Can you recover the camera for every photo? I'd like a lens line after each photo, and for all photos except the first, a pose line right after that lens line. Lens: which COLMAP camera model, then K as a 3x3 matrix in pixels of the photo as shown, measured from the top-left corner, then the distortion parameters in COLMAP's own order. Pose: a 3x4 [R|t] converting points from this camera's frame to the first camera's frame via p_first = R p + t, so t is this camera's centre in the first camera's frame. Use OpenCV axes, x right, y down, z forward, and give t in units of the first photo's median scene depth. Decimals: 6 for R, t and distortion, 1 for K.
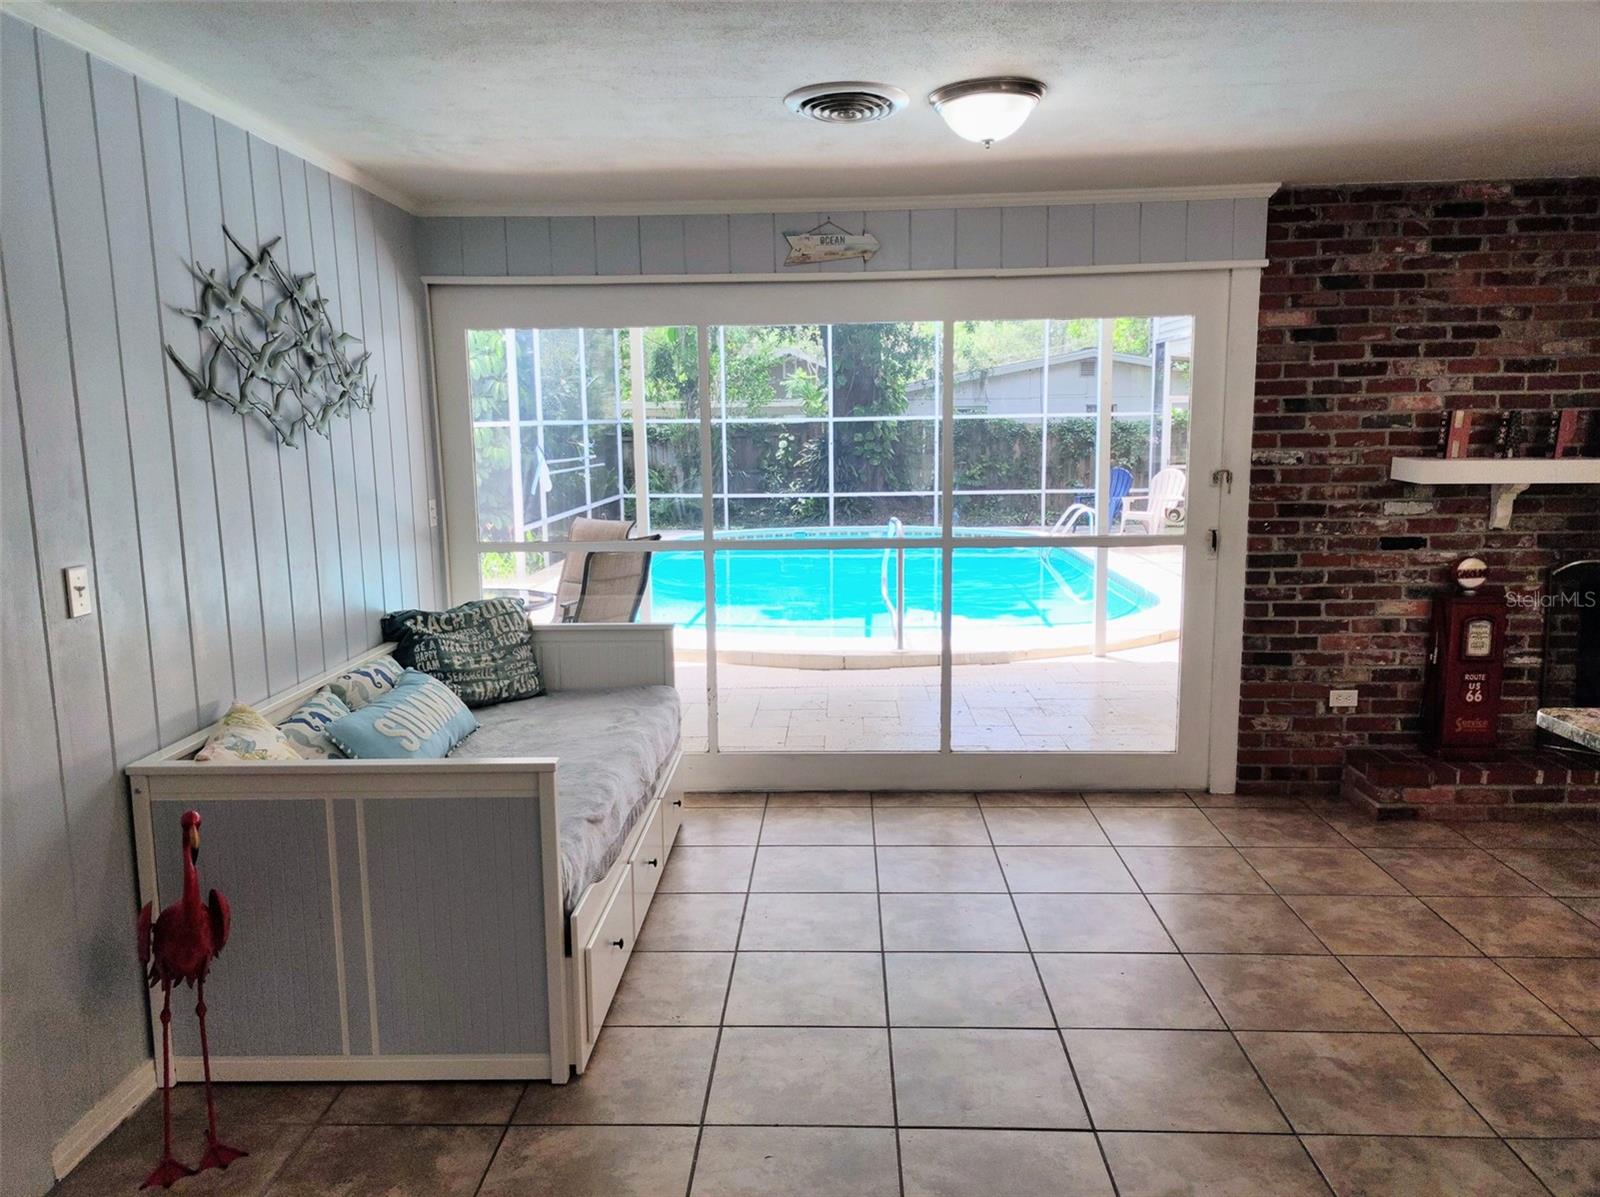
lens RADIAL K [[1178.9, 0, 801.3], [0, 1178.9, 607.4], [0, 0, 1]] dist [0.001503, 0.008091]
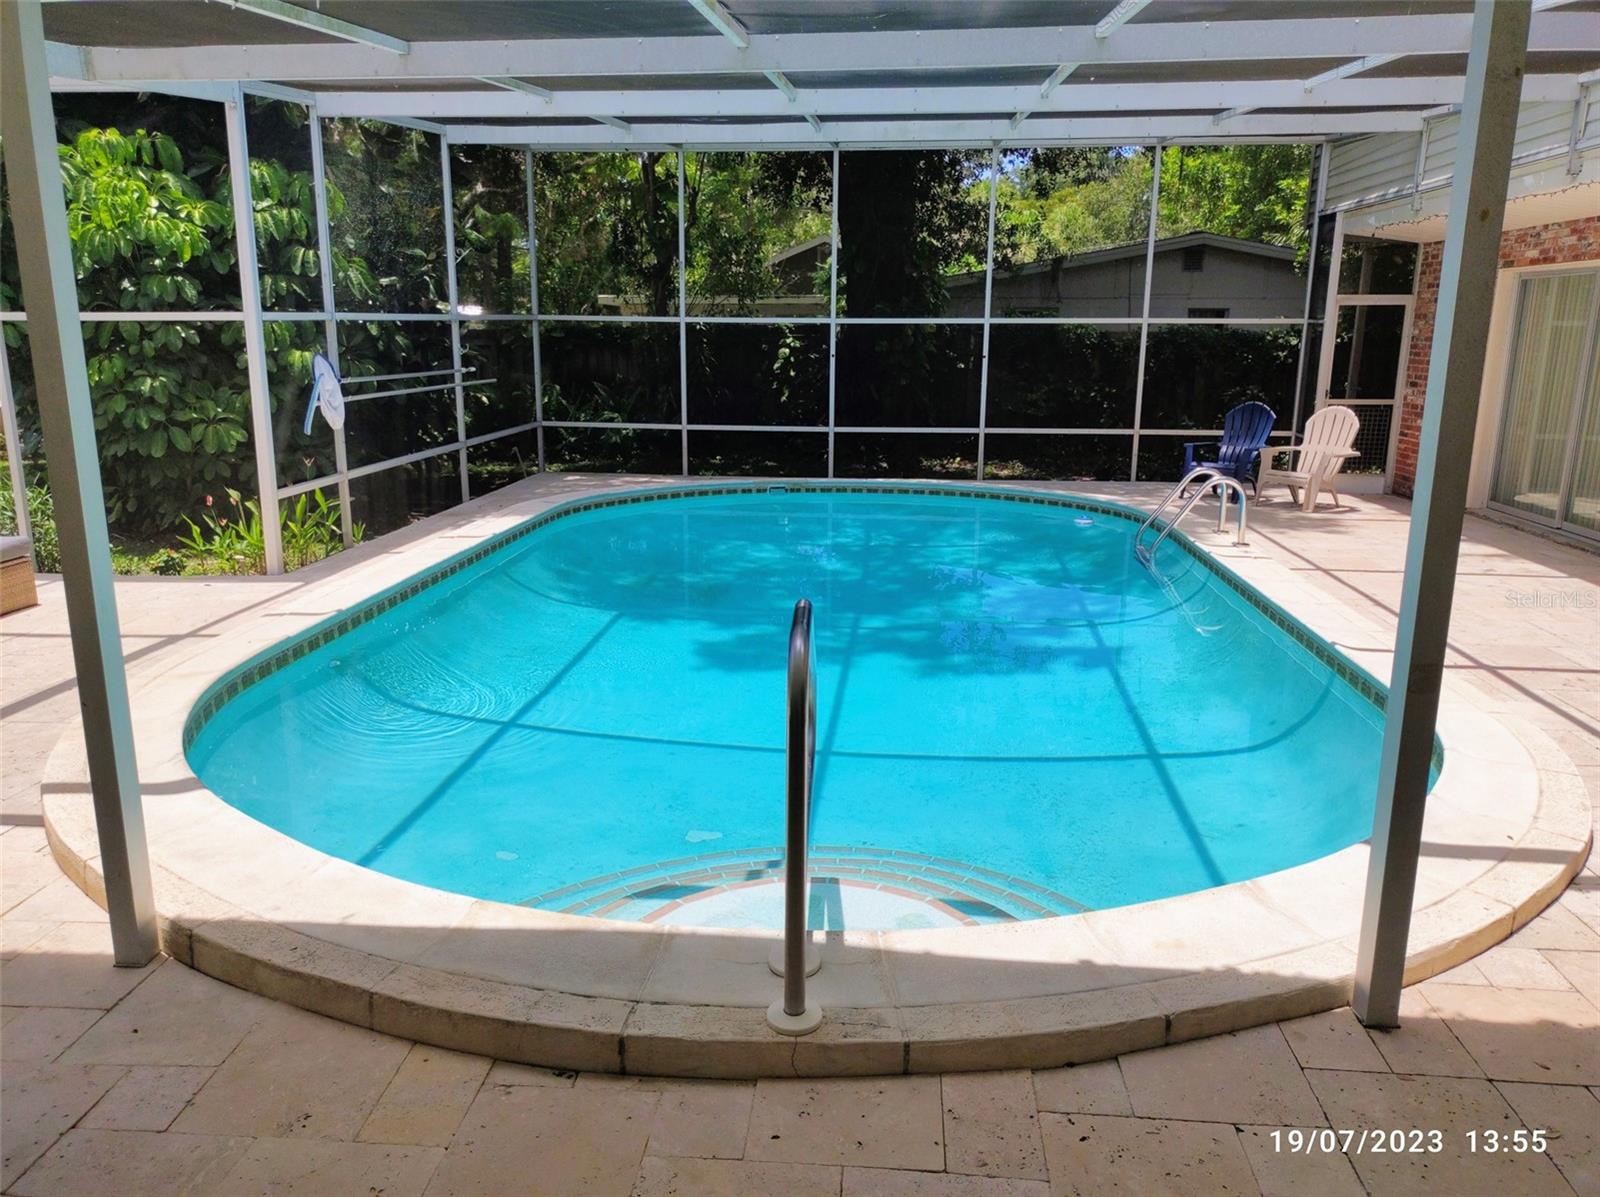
lens RADIAL K [[1178.9, 0, 795.3], [0, 1178.9, 598.5], [0, 0, 1]] dist [0.001503, 0.008091]
pose [[0.998257, 0.032549, -0.049233, 0.046952], [-0.028844, 0.996828, 0.074169, -0.052404], [0.051491, -0.072619, 0.996030, 0.327837]]
